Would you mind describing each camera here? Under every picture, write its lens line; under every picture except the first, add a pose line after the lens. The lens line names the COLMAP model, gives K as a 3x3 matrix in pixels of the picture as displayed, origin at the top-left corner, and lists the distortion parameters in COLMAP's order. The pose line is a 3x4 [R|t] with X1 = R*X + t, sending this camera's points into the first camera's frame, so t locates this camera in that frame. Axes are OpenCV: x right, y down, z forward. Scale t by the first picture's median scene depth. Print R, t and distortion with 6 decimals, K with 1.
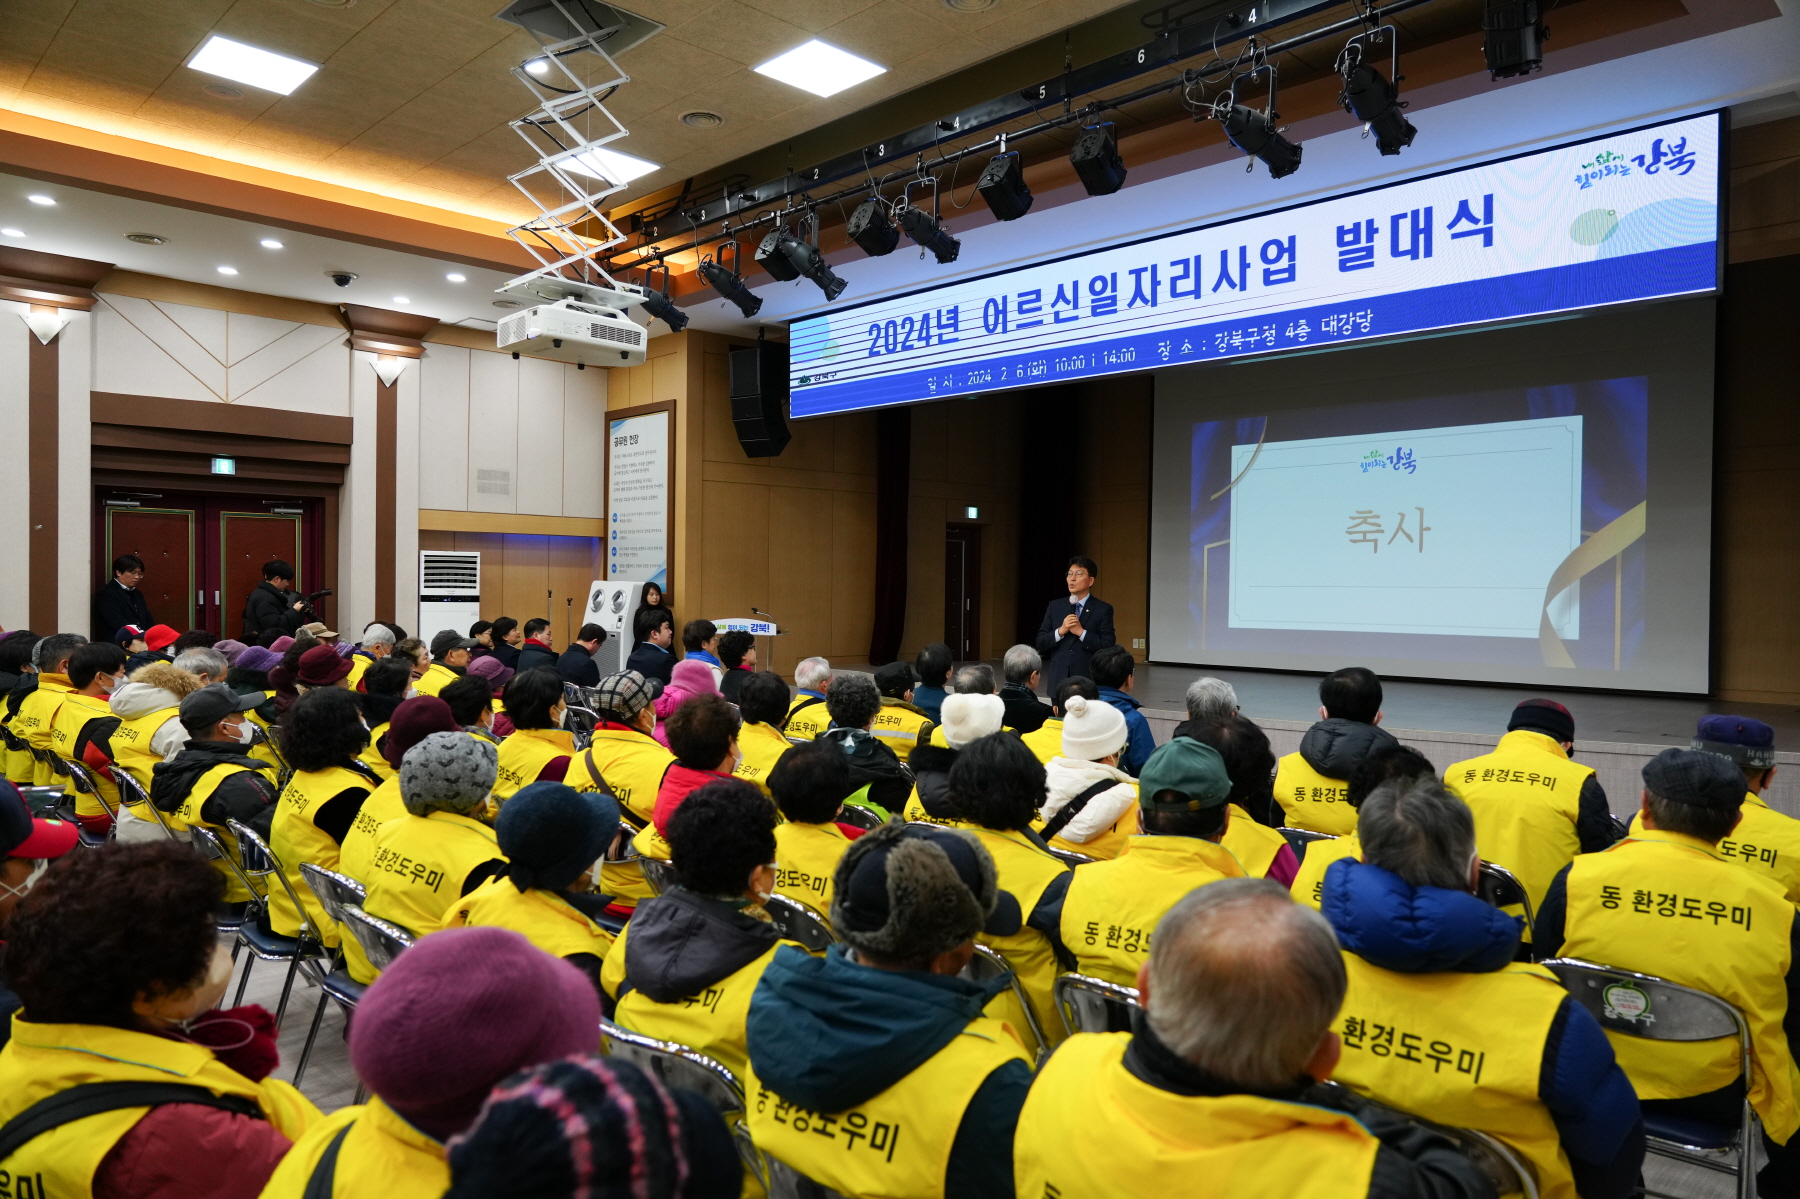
lens RADIAL K [[1301.8, 0, 900.0], [0, 1301.8, 599.5], [0, 0, 1]] dist [-0.000687, 0.001737]
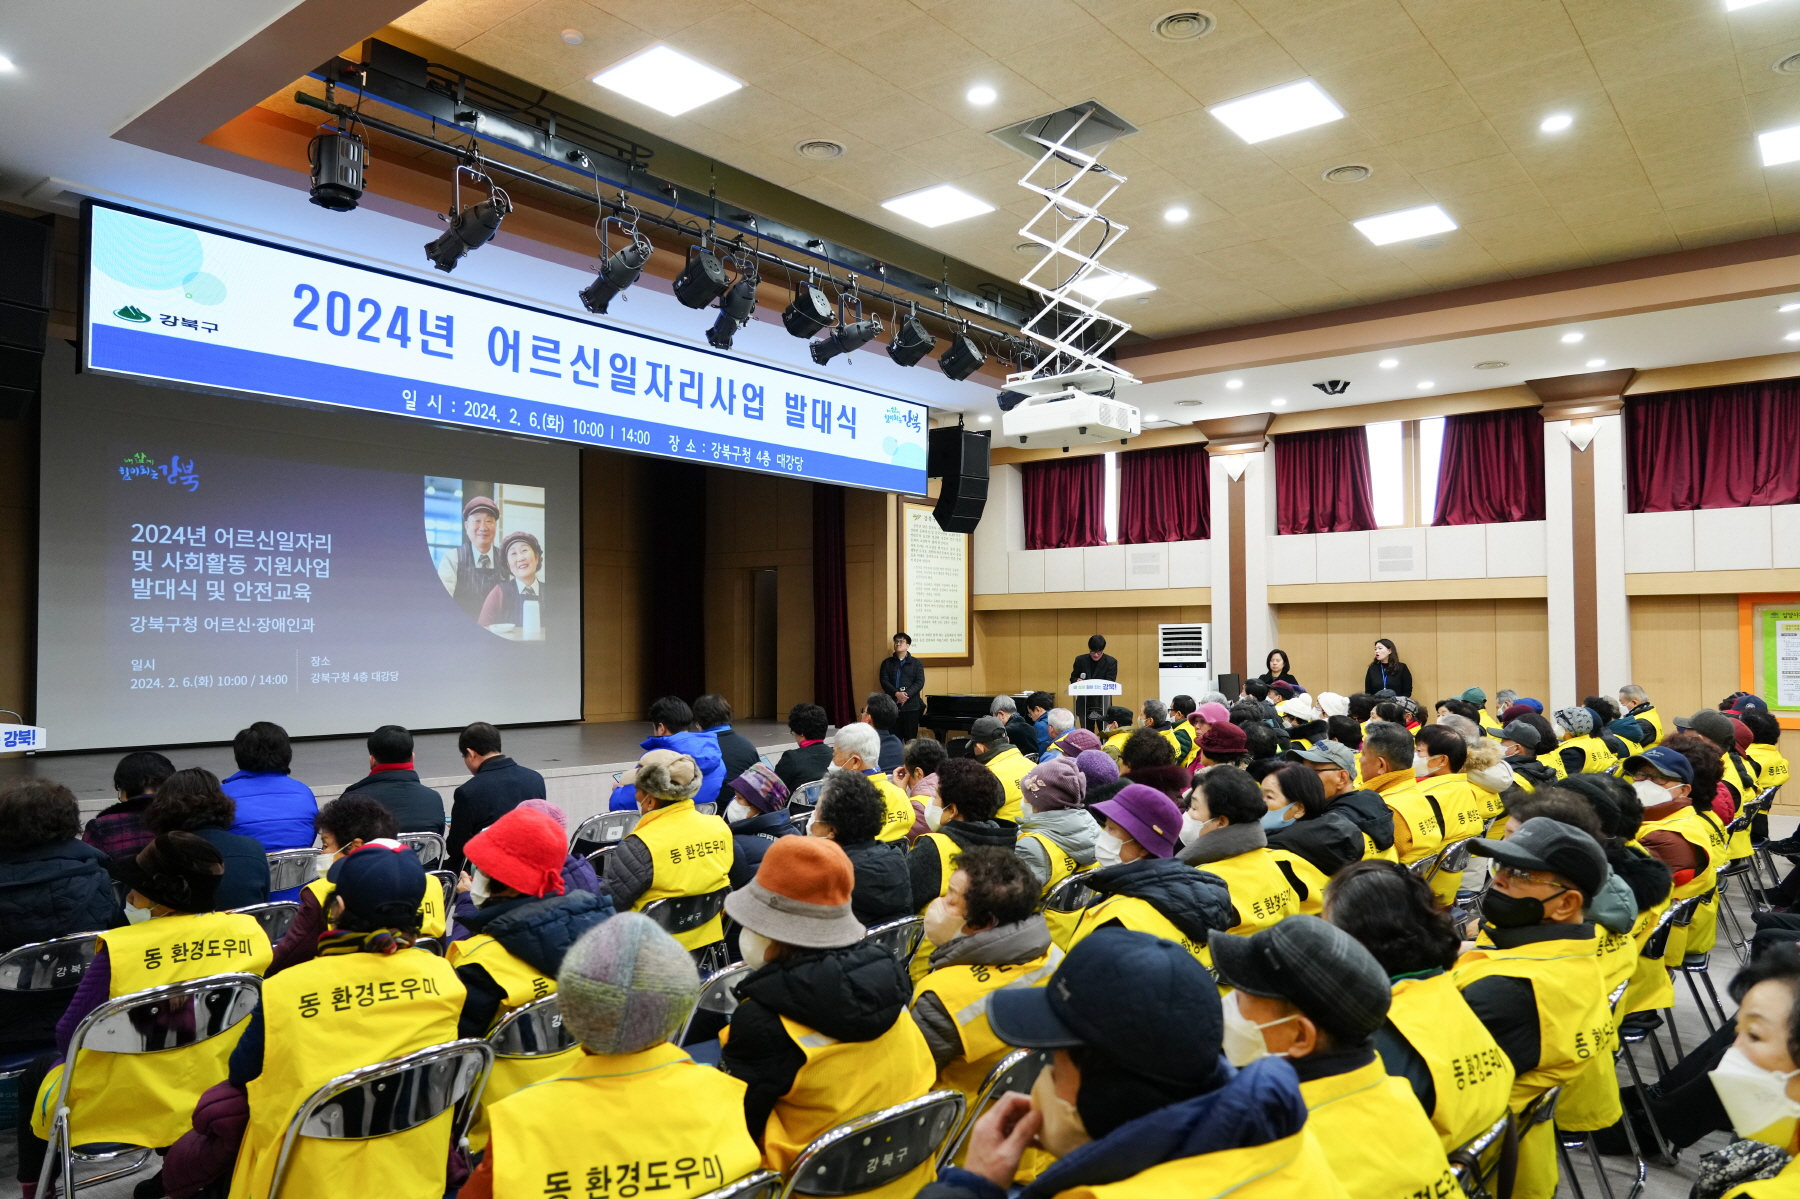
lens RADIAL K [[1318.9, 0, 900.0], [0, 1318.9, 599.5], [0, 0, 1]] dist [-0.034132, -0.003096]
pose [[-0.195136, 0.019891, 0.980574, -0.956672], [0.013637, 0.999753, -0.017566, -0.030381], [-0.980681, 0.009945, -0.195359, 1.020994]]
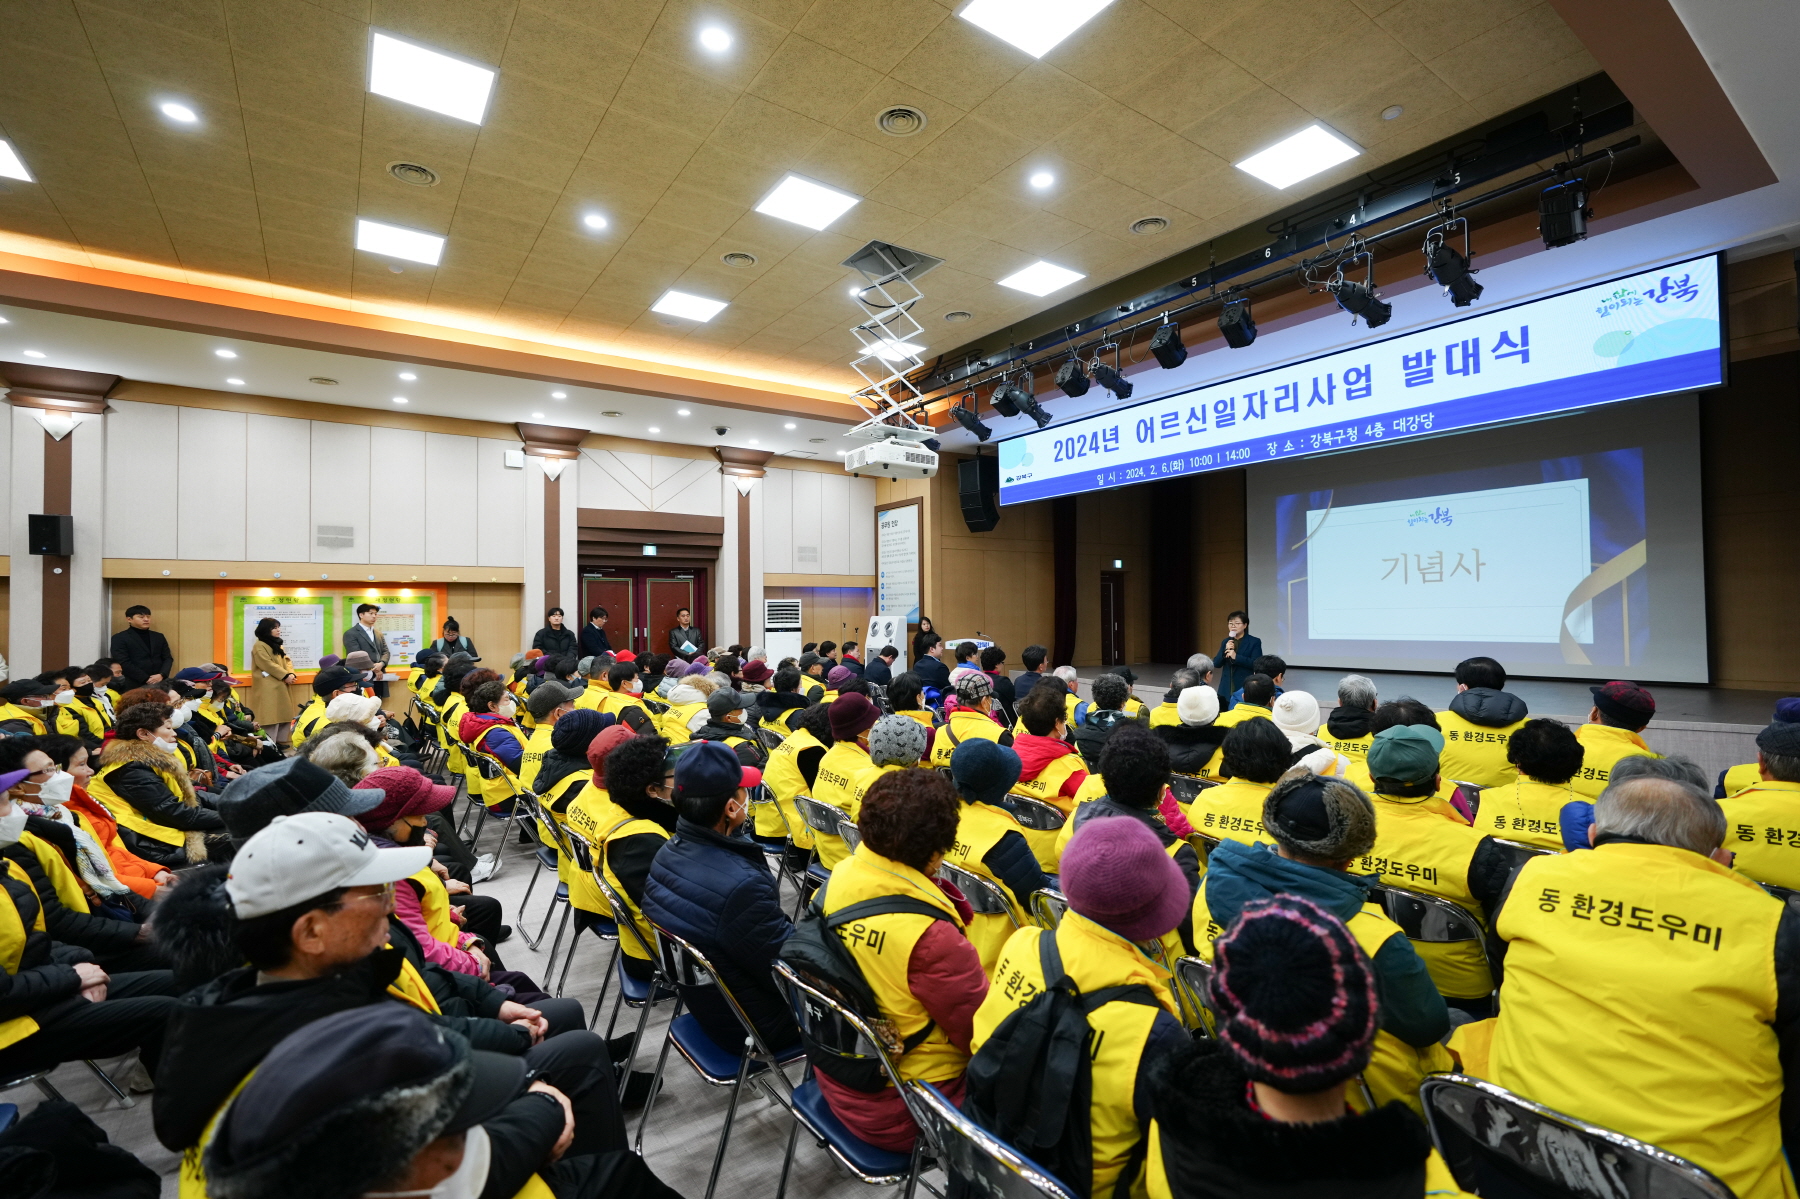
lens RADIAL K [[876.5, 0, 900.0], [0, 876.5, 599.5], [0, 0, 1]] dist [0.002997, 0.002158]
pose [[0.986913, -0.025618, -0.159209, -0.053553], [0.021031, 0.999316, -0.030428, -0.002628], [0.159879, 0.026682, 0.986776, -0.024271]]
